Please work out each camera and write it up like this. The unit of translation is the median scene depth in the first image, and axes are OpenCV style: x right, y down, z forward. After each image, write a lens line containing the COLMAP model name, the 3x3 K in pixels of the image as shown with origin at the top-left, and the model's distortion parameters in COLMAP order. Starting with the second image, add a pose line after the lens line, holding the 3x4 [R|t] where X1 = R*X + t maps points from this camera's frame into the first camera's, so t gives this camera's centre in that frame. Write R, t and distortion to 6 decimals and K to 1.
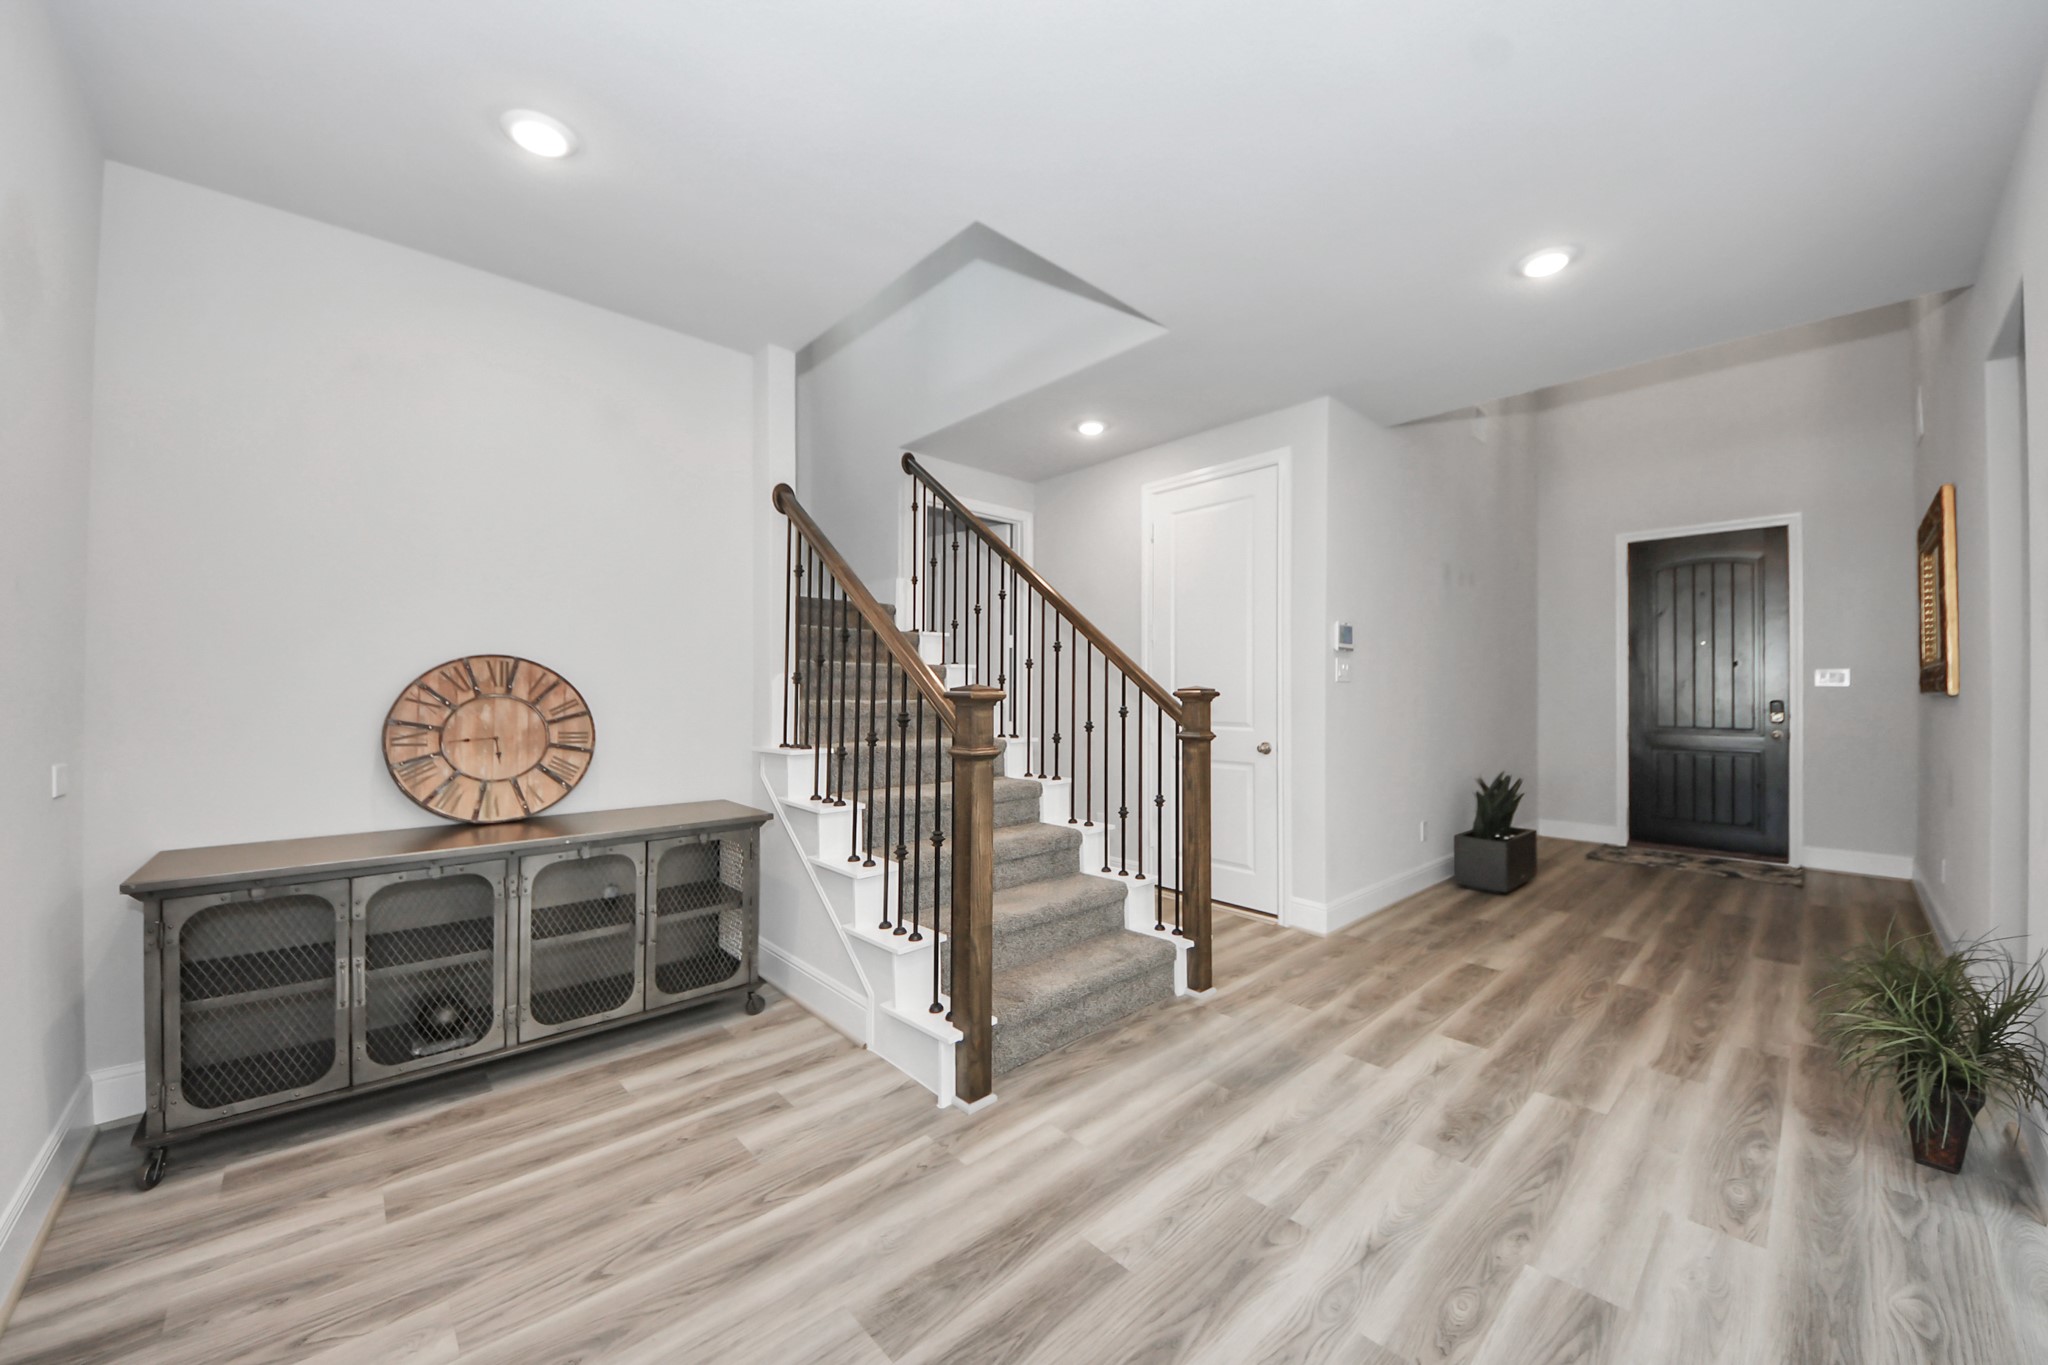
lens RADIAL K [[750.2, 0, 1006.9], [0, 750.2, 682.6], [0, 0, 1]] dist [-0.001082, 0.000005]
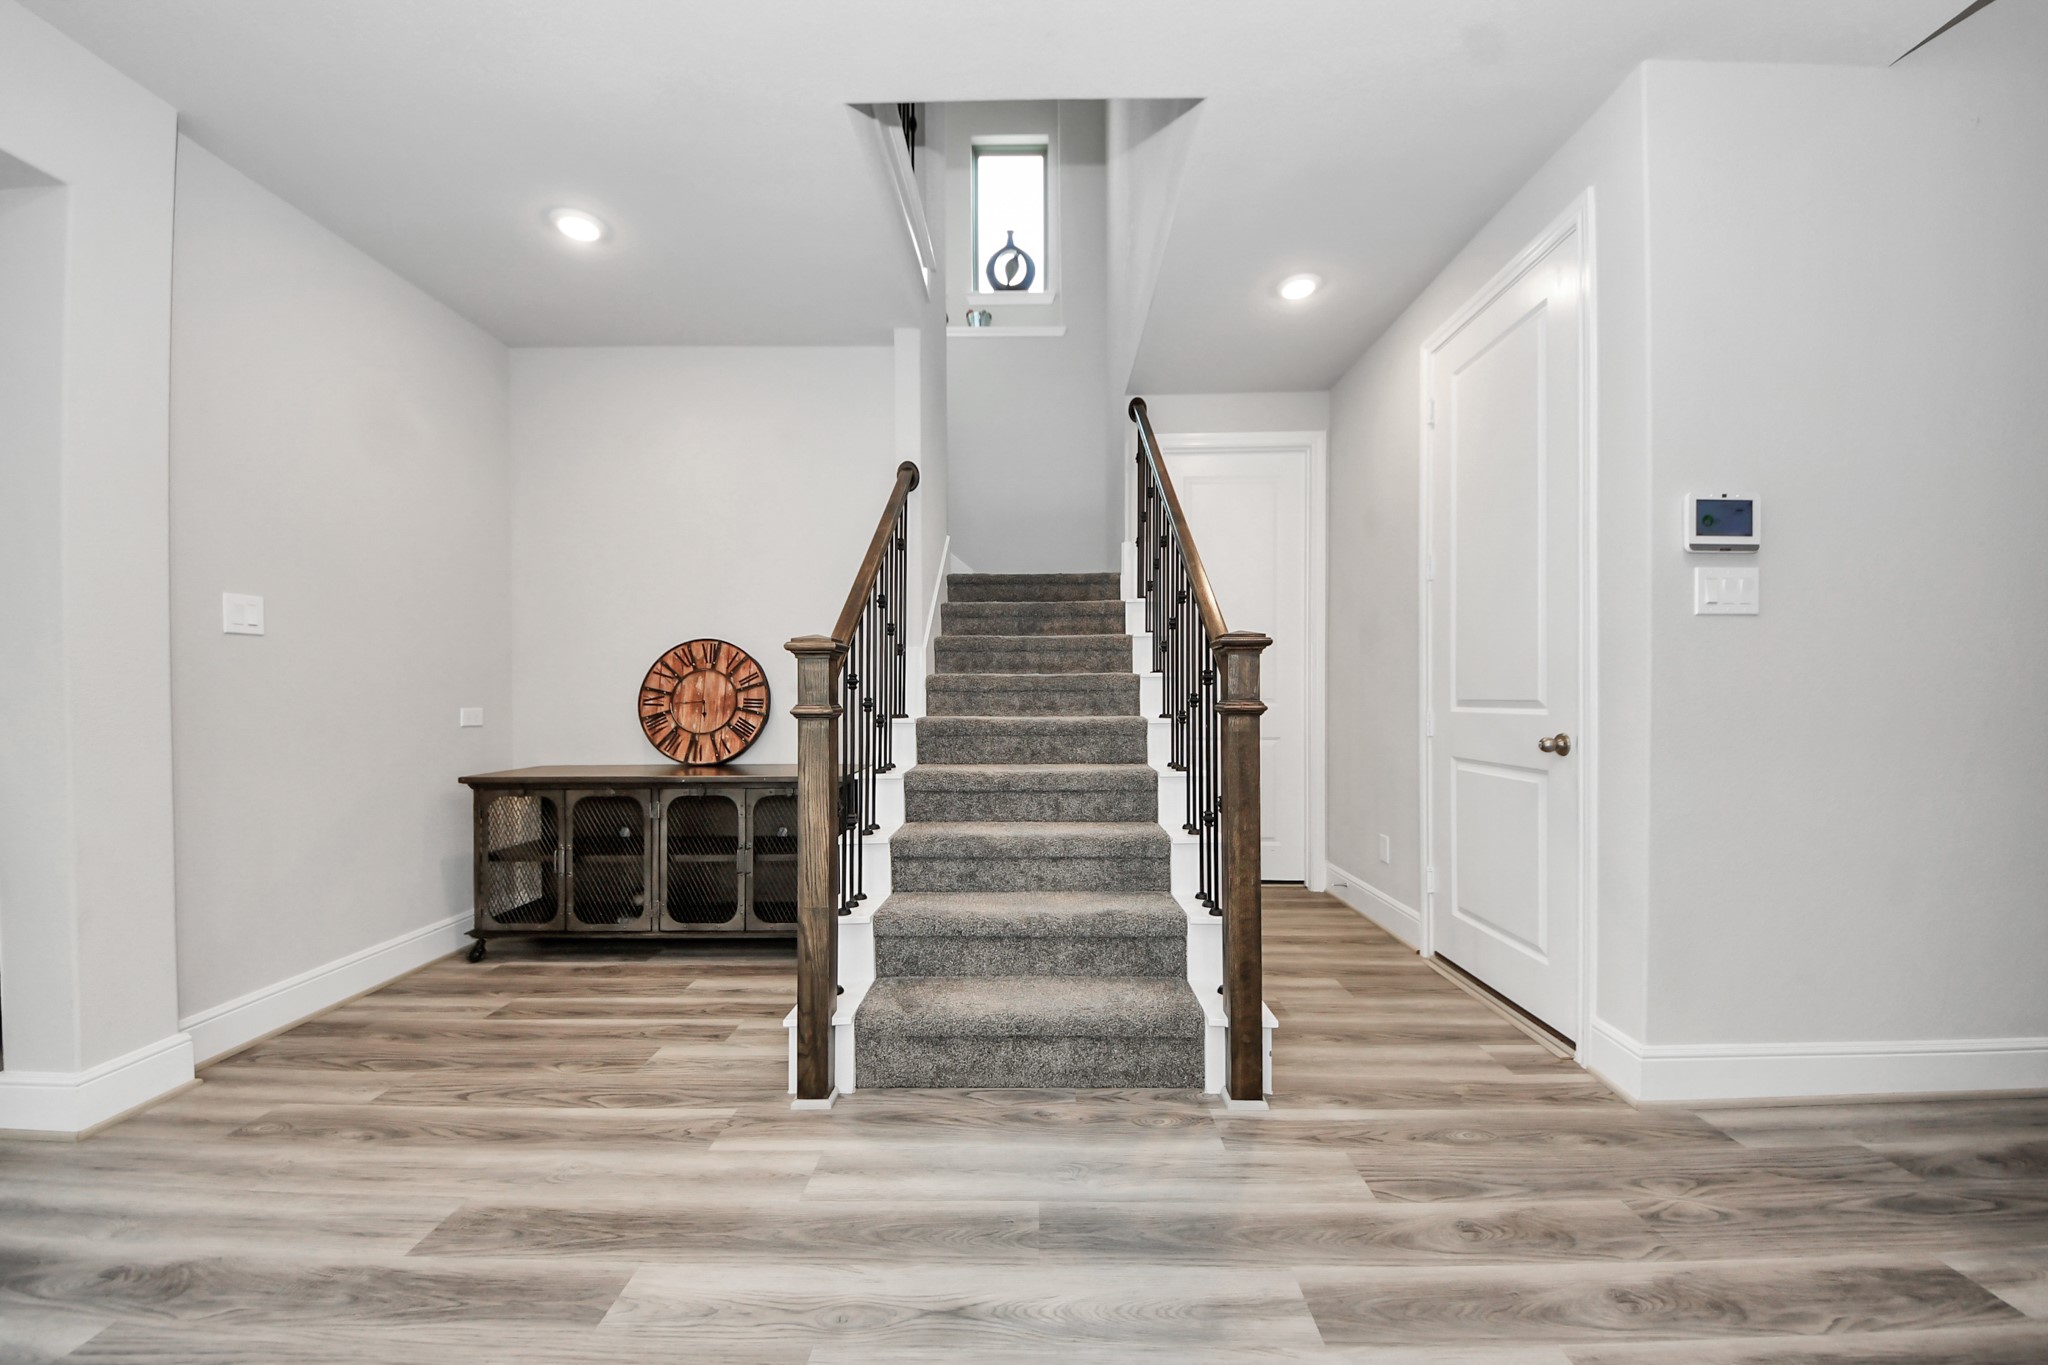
lens RADIAL K [[750.2, 0, 1022.0], [0, 750.2, 687.2], [0, 0, 1]] dist [-0.001082, 0.000005]
pose [[0.722753, -0.009832, -0.691036, 0.642433], [0.014222, 0.999899, 0.000648, 0.056843], [0.690960, -0.010296, 0.722820, 0.445340]]
